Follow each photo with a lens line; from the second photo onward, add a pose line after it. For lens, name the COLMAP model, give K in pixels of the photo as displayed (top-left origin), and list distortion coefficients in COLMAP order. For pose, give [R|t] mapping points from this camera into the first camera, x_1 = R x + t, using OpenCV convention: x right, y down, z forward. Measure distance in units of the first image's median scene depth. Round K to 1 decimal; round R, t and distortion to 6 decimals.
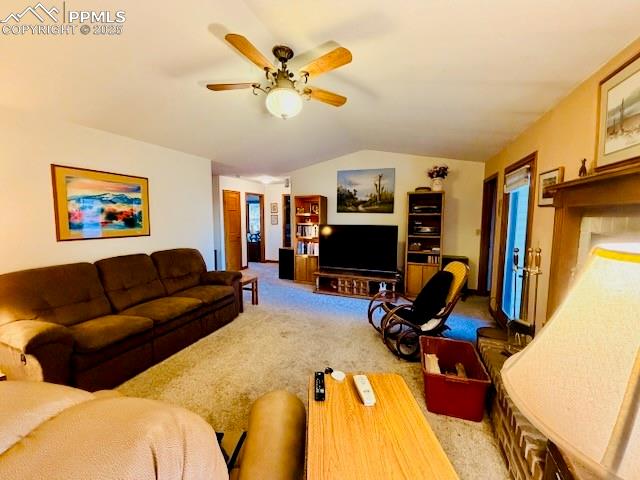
lens RADIAL K [[253.8, 0, 319.7], [0, 253.8, 238.7], [0, 0, 1]] dist [0.000772, 0.000086]
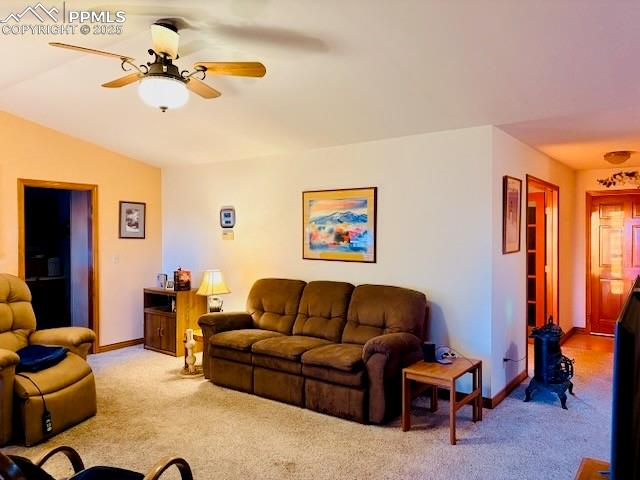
lens RADIAL K [[484.4, 0, 320.5], [0, 484.4, 237.4], [0, 0, 1]] dist [0.046240, -0.000915]
pose [[-0.234249, 0.019704, -0.971977, 0.873584], [-0.076190, 0.996347, 0.038560, -0.150172], [0.969186, 0.083088, -0.231892, 1.345558]]
